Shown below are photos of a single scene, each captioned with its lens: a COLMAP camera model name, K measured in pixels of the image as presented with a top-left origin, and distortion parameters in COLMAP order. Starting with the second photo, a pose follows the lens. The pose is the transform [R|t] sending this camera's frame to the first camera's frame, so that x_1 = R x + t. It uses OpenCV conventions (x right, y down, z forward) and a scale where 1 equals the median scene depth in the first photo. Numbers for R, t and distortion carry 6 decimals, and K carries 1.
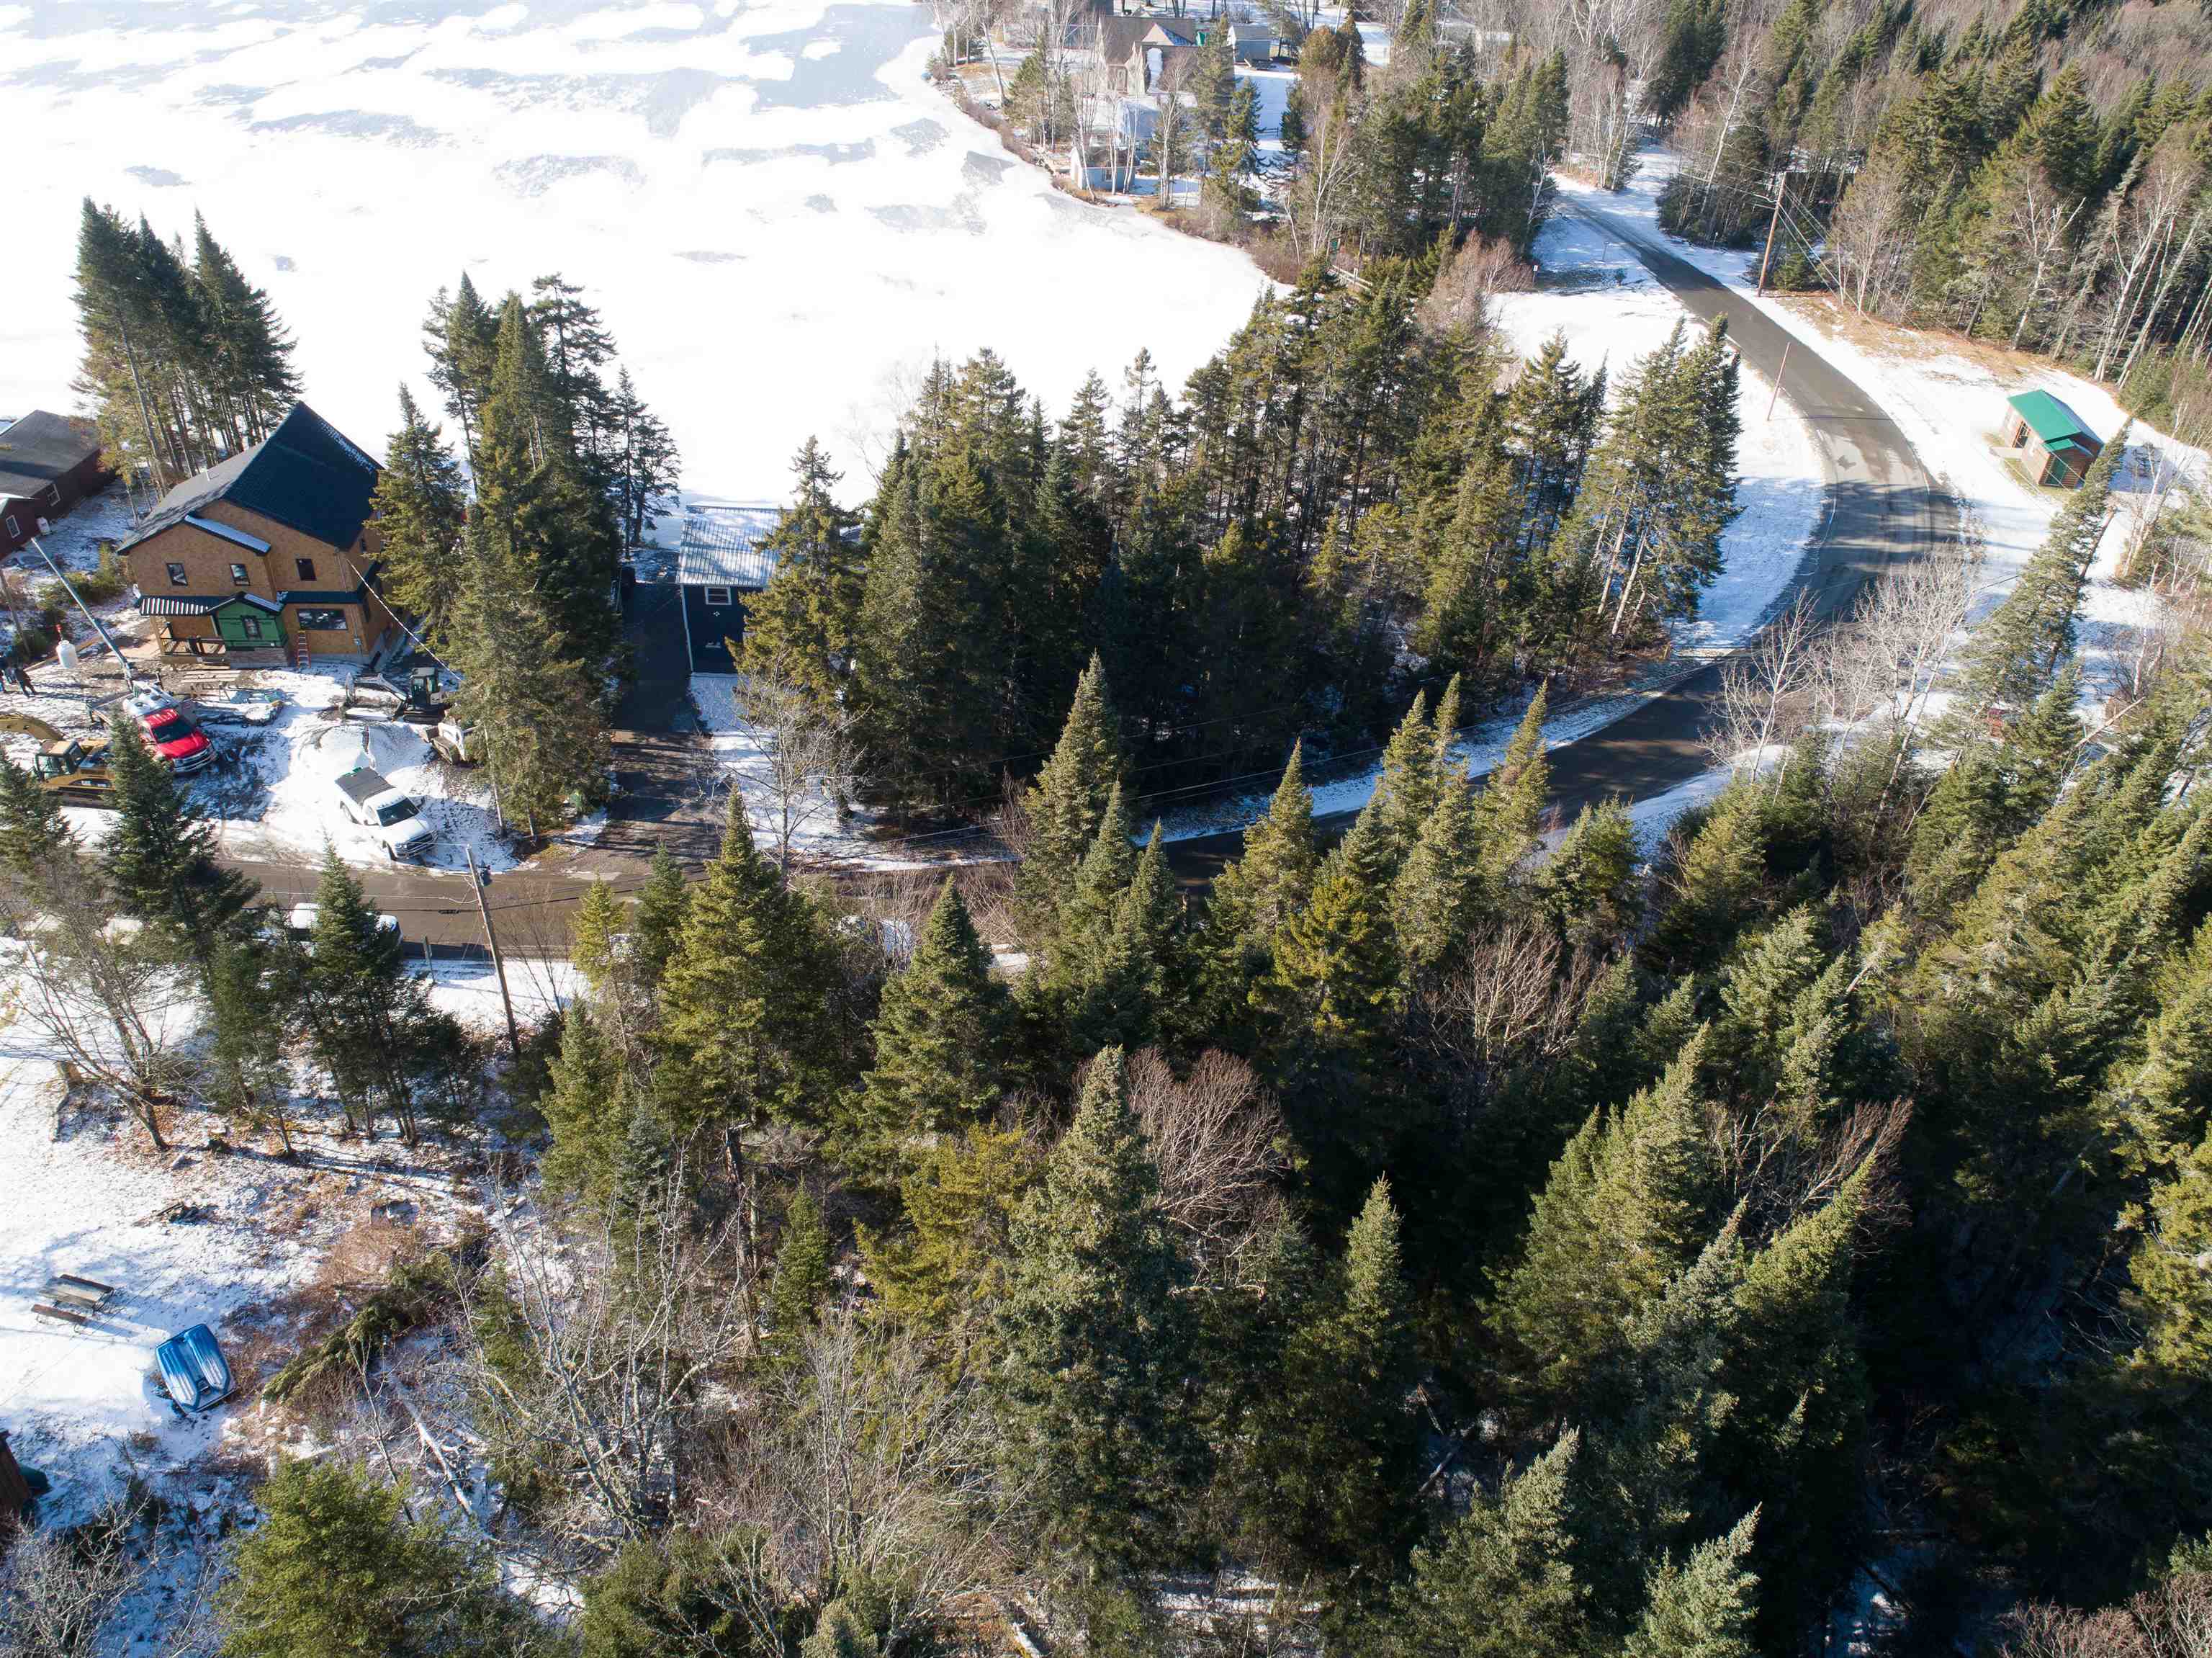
lens RADIAL K [[1666.6, 0, 1111.7], [0, 1666.6, 821.7], [0, 0, 1]] dist [-0.027707, 0.011000]
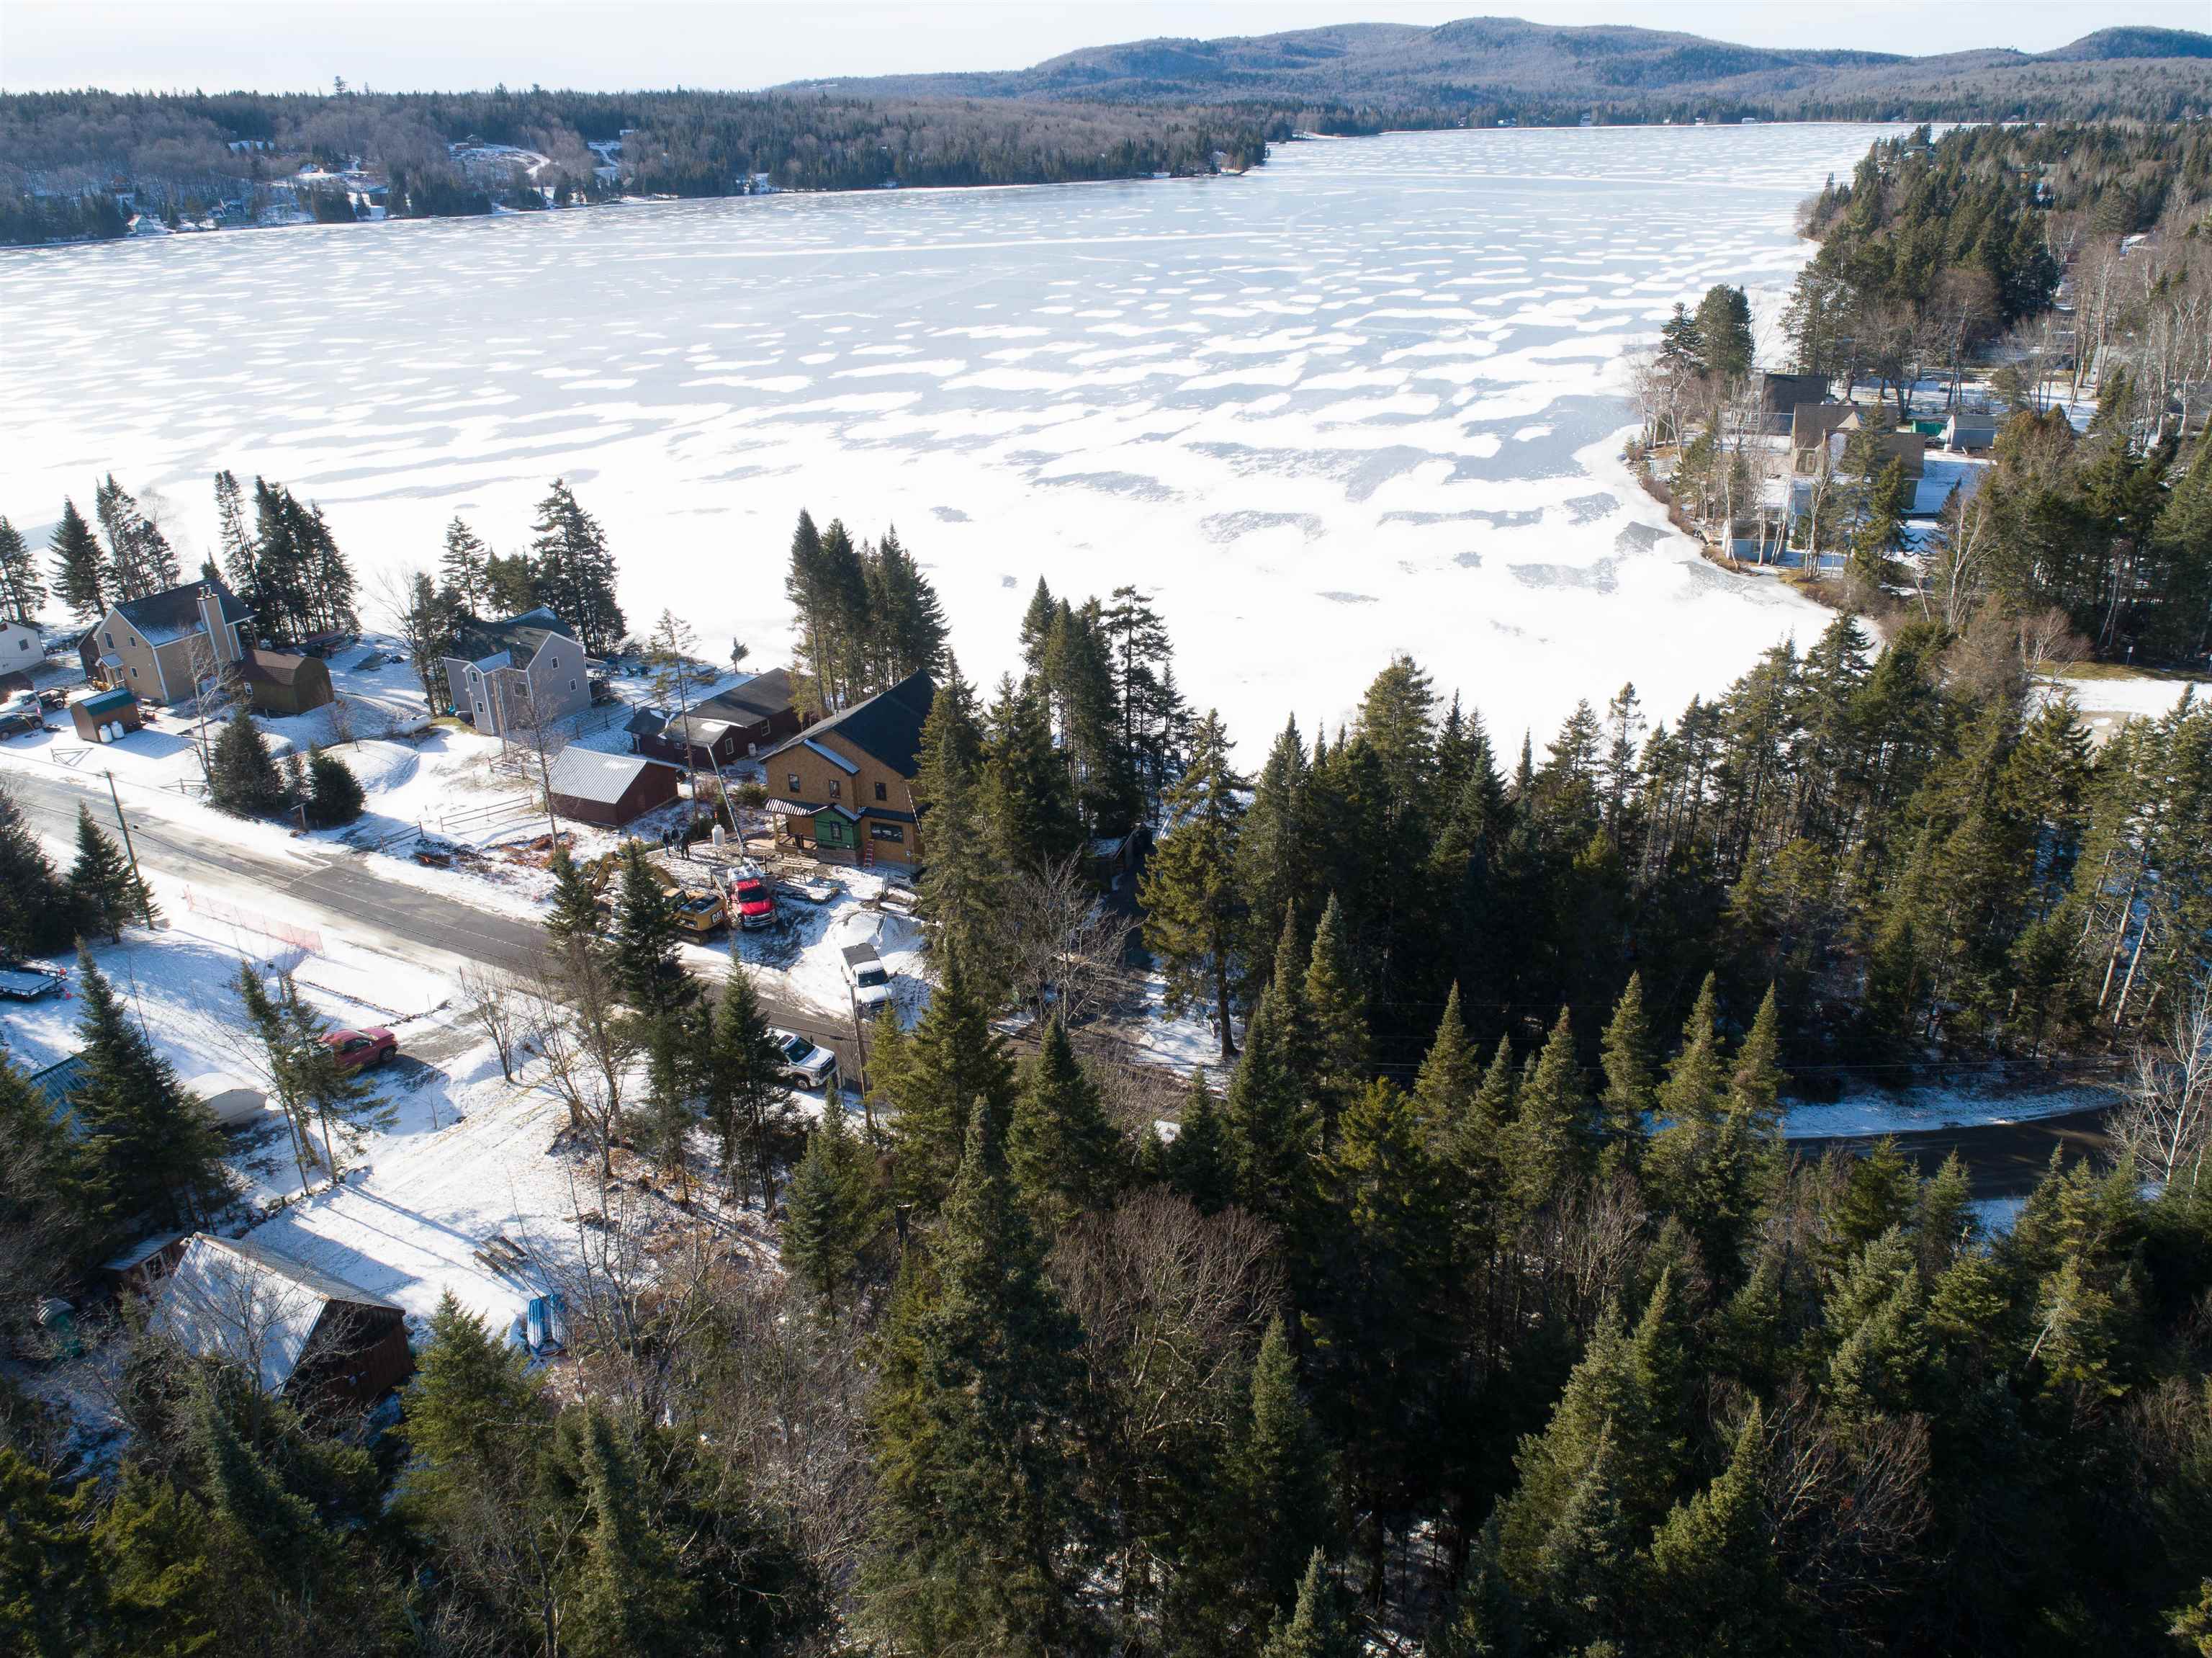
lens RADIAL K [[1666.6, 0, 1110.6], [0, 1666.6, 826.6], [0, 0, 1]] dist [-0.027707, 0.011000]
pose [[0.892088, 0.110492, -0.438145, 0.248498], [-0.199639, 0.966250, -0.162806, 0.049563], [0.405369, 0.232708, 0.884038, -0.050093]]
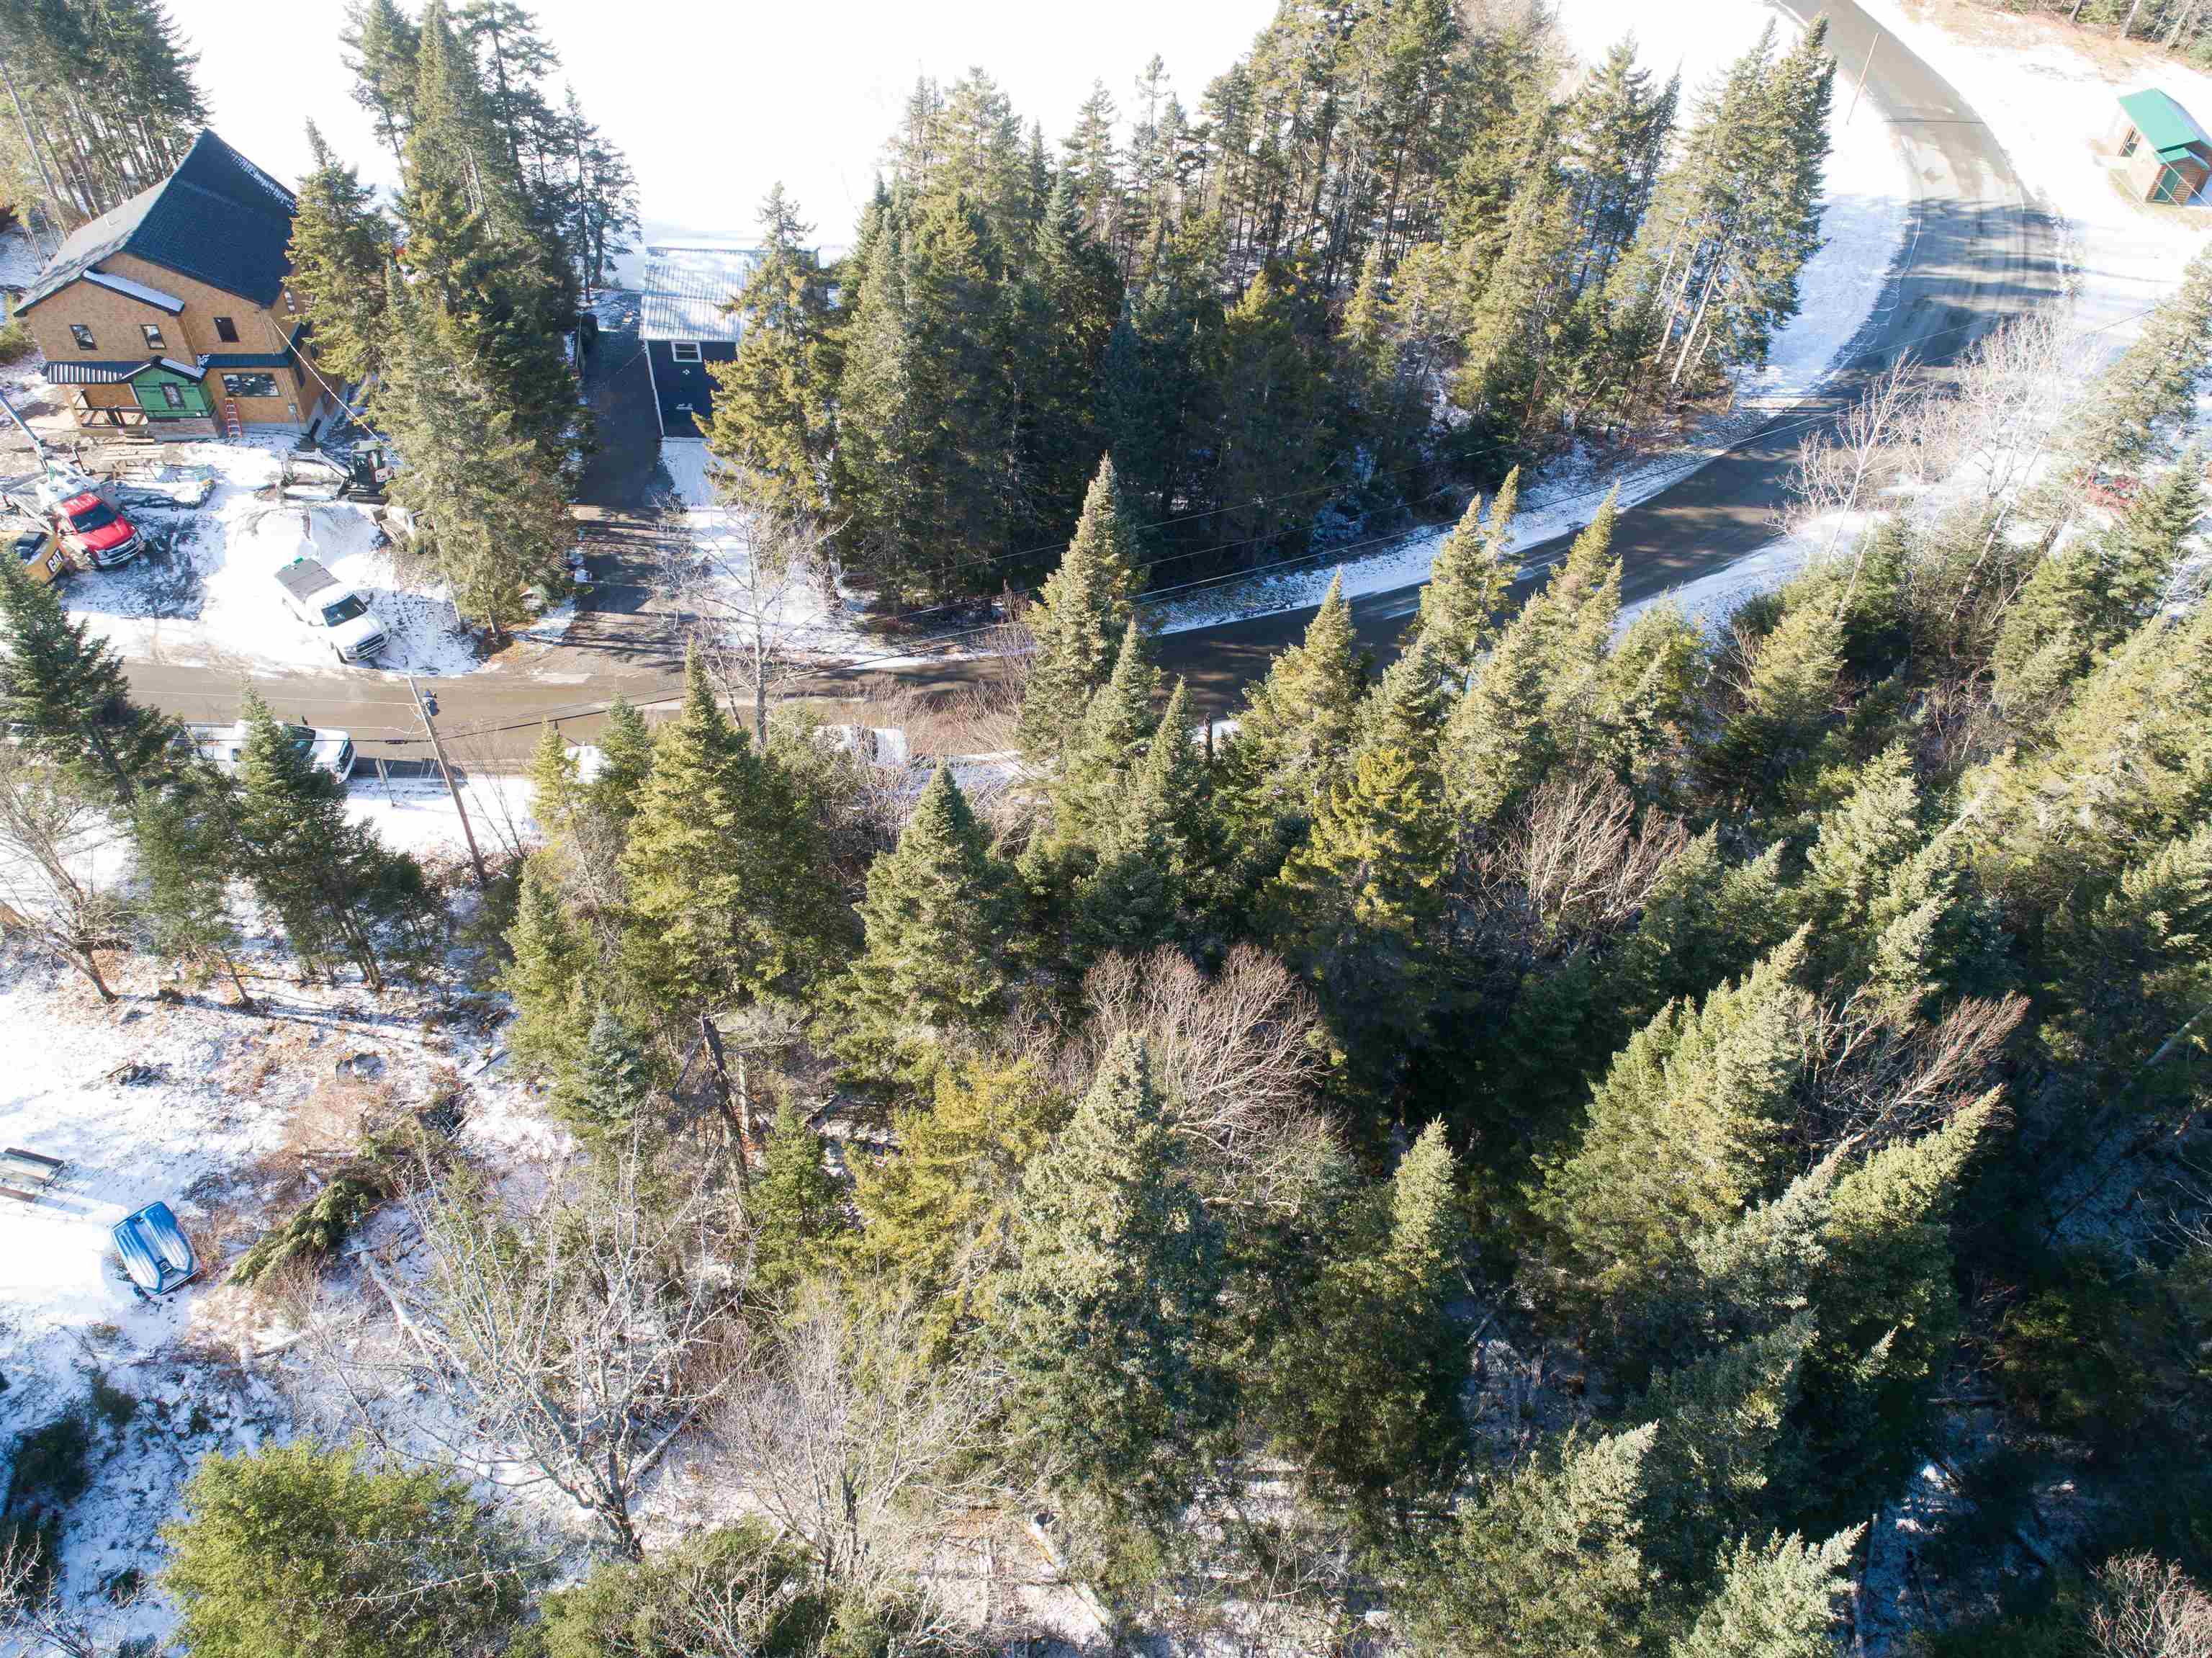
lens RADIAL K [[1666.6, 0, 1111.4], [0, 1666.6, 823.8], [0, 0, 1]] dist [-0.027707, 0.011000]
pose [[0.999972, -0.004800, -0.005675, -0.002077], [0.005721, 0.984481, 0.175397, -0.046004], [0.004745, -0.175424, 0.984481, 0.077406]]
